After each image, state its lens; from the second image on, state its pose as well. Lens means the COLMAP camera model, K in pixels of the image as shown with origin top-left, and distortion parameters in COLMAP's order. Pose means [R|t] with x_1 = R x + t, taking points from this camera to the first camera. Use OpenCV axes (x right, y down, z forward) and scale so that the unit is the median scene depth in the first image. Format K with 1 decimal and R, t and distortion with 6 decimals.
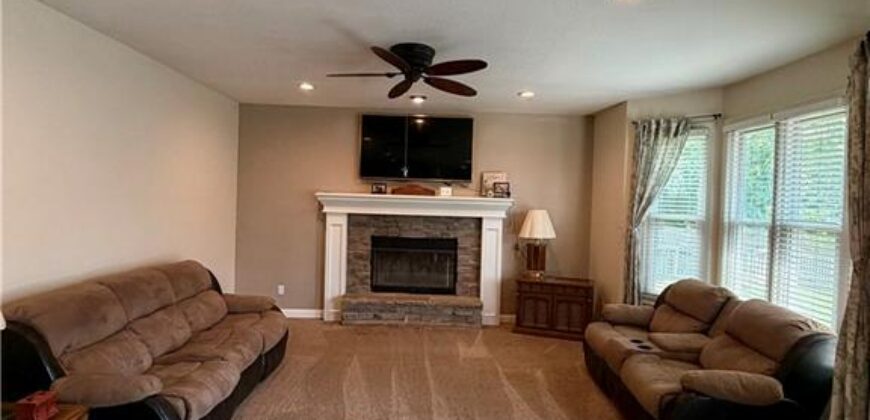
lens RADIAL K [[474.1, 0, 435.0], [0, 474.1, 210.0], [0, 0, 1]] dist [0.002616, 0.000069]
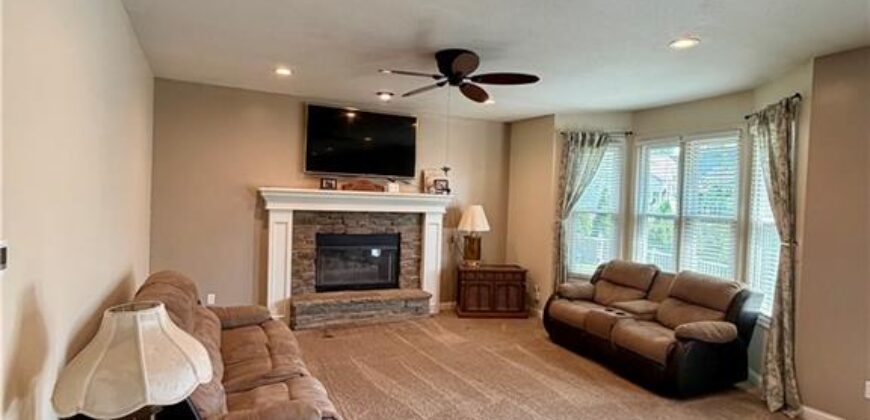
lens RADIAL K [[474.1, 0, 435.0], [0, 474.1, 210.0], [0, 0, 1]] dist [0.002616, 0.000069]
pose [[0.897215, -0.009621, 0.441489, -0.349557], [0.002159, 0.999846, 0.017401, -0.008661], [-0.441589, -0.014659, 0.897098, 0.047374]]
